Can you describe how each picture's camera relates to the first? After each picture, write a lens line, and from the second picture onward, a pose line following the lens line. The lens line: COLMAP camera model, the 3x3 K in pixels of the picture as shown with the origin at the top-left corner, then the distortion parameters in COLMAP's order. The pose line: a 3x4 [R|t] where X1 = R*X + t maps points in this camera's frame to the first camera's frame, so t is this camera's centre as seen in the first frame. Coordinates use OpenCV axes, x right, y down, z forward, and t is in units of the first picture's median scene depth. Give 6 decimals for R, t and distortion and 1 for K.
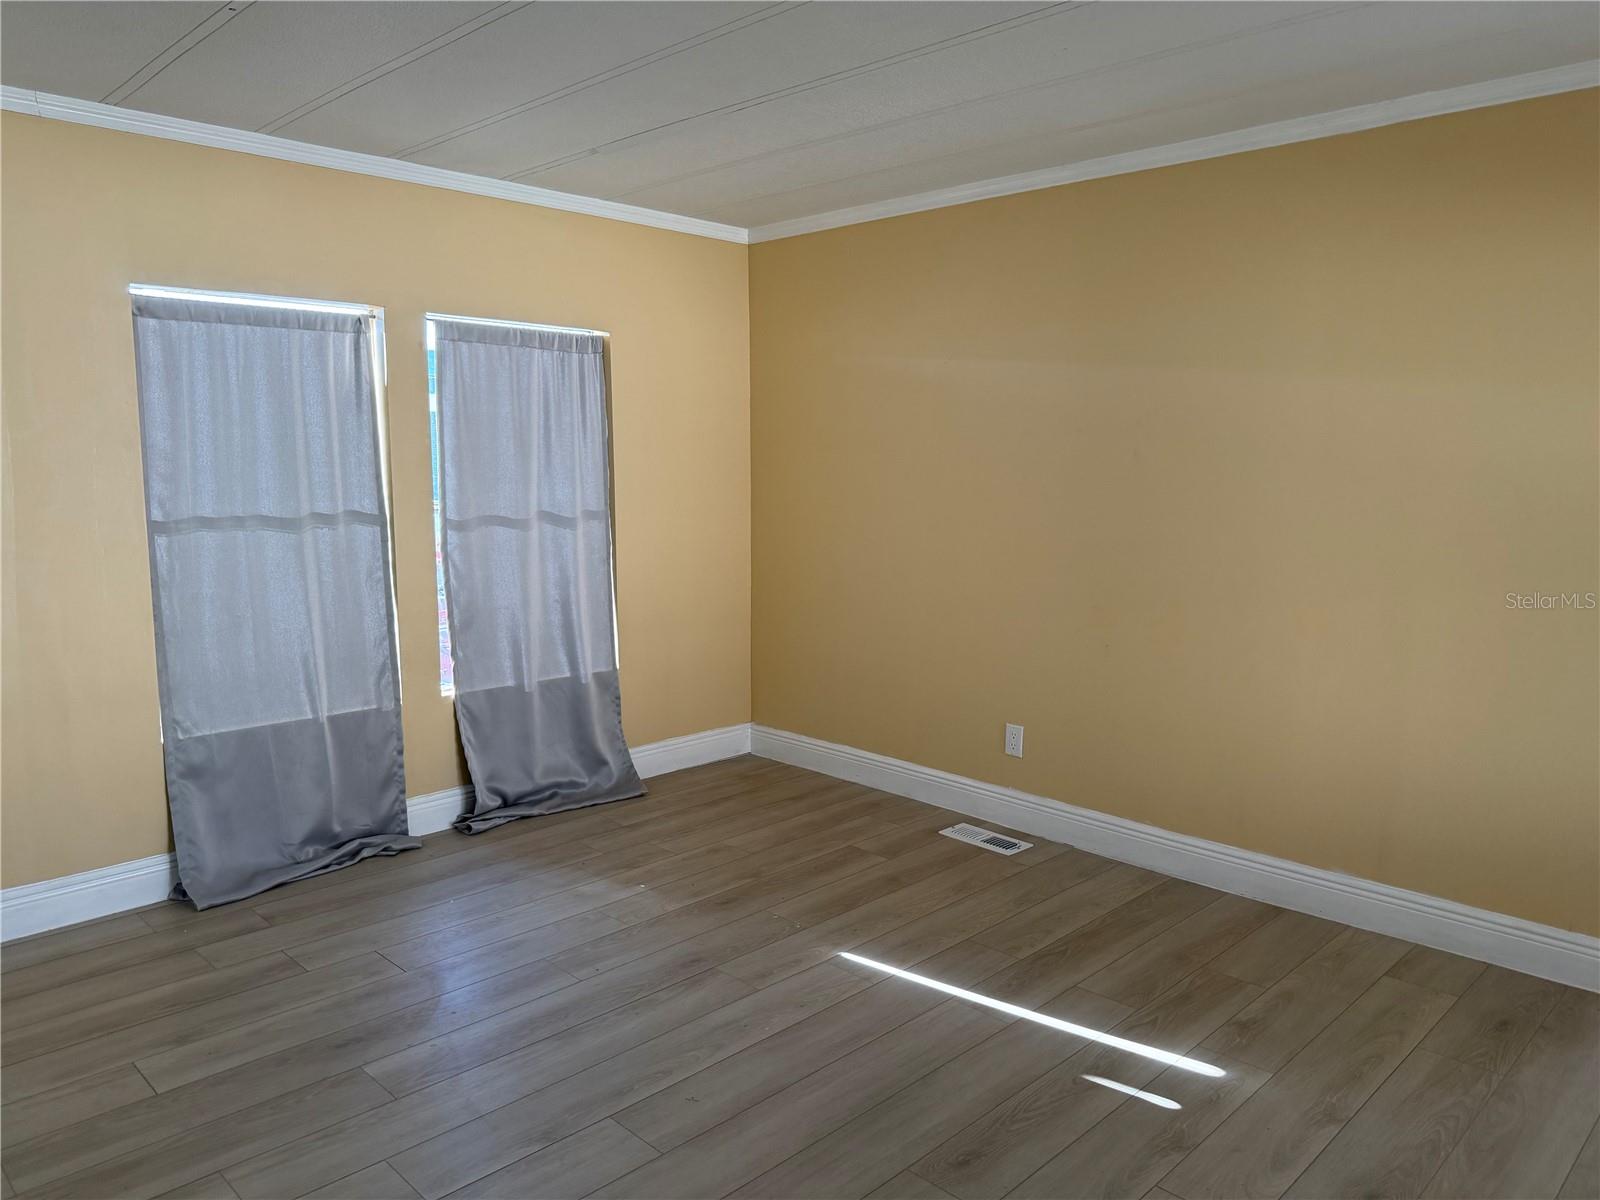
lens RADIAL K [[1122.7, 0, 808.3], [0, 1122.7, 599.2], [0, 0, 1]] dist [0.063219, -0.089701]
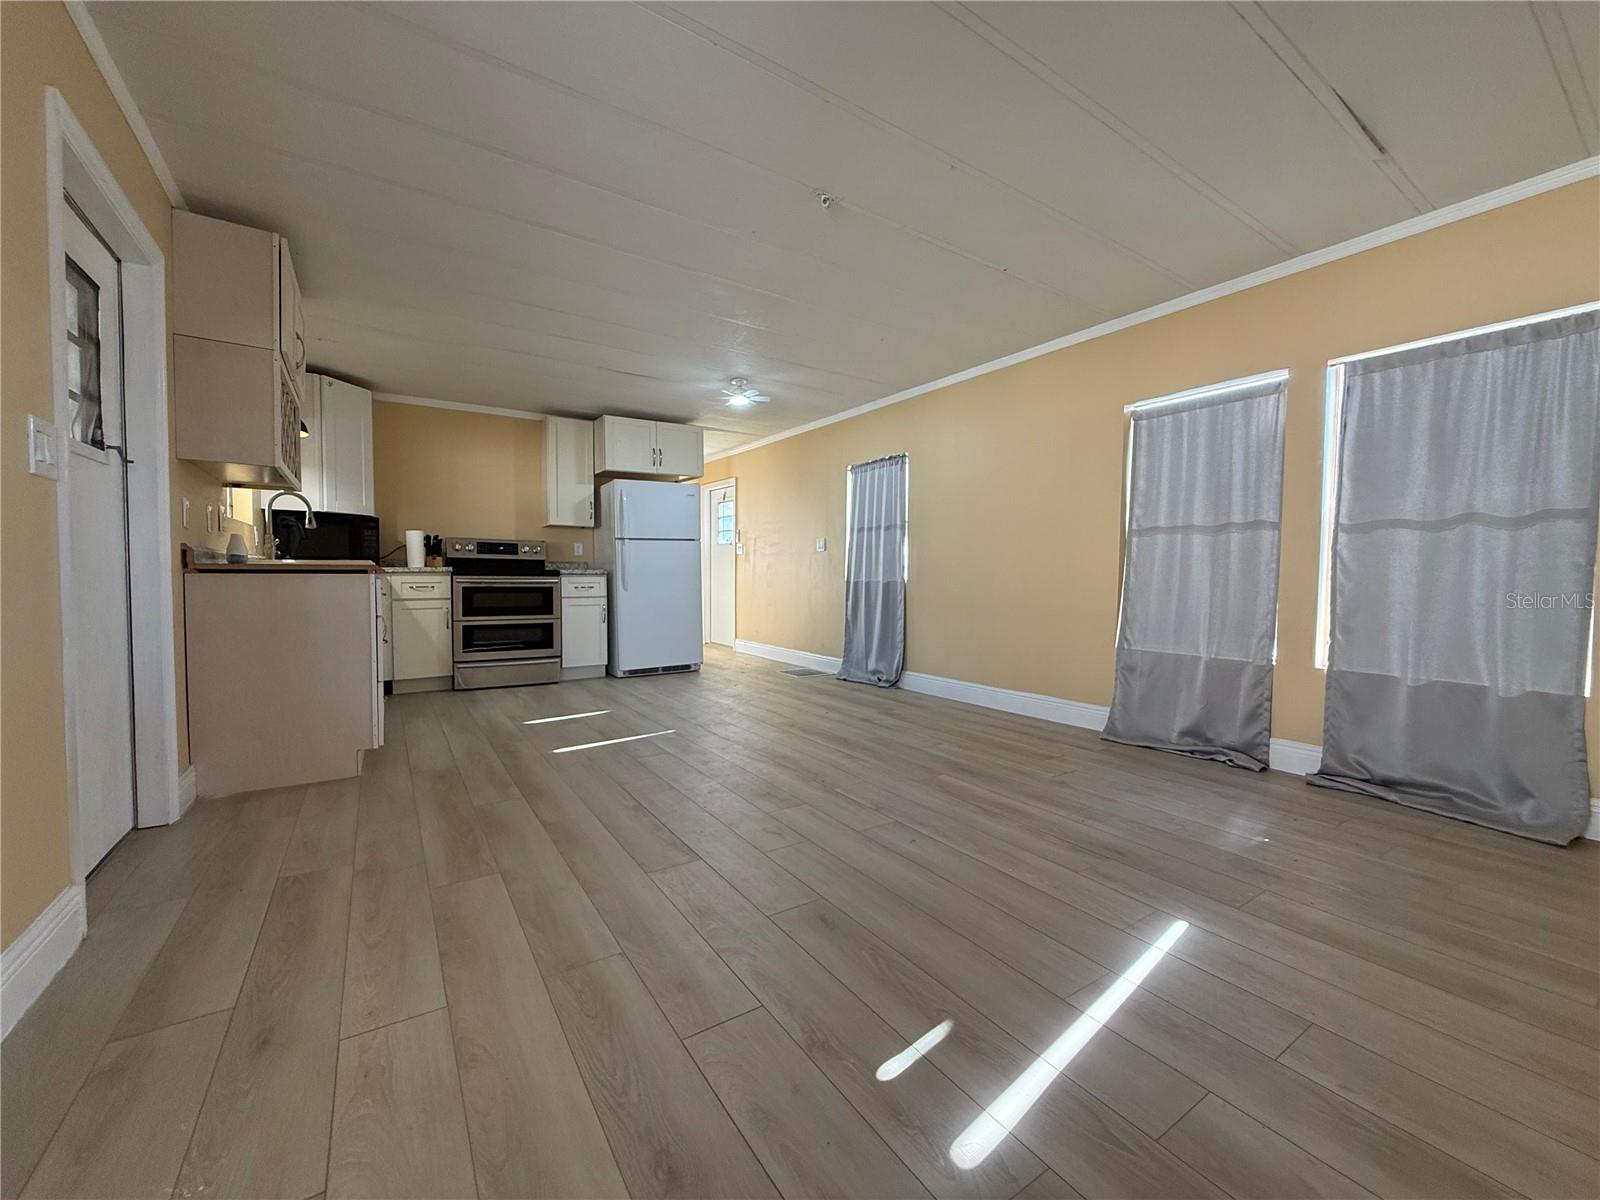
lens RADIAL K [[637.4, 0, 795.6], [0, 637.4, 597.0], [0, 0, 1]] dist [-0.002022, 0.000771]
pose [[-0.206400, 0.030632, -0.977988, 0.514595], [-0.133415, 0.989294, 0.059143, 0.048807], [0.969329, 0.142685, -0.200104, 0.633974]]
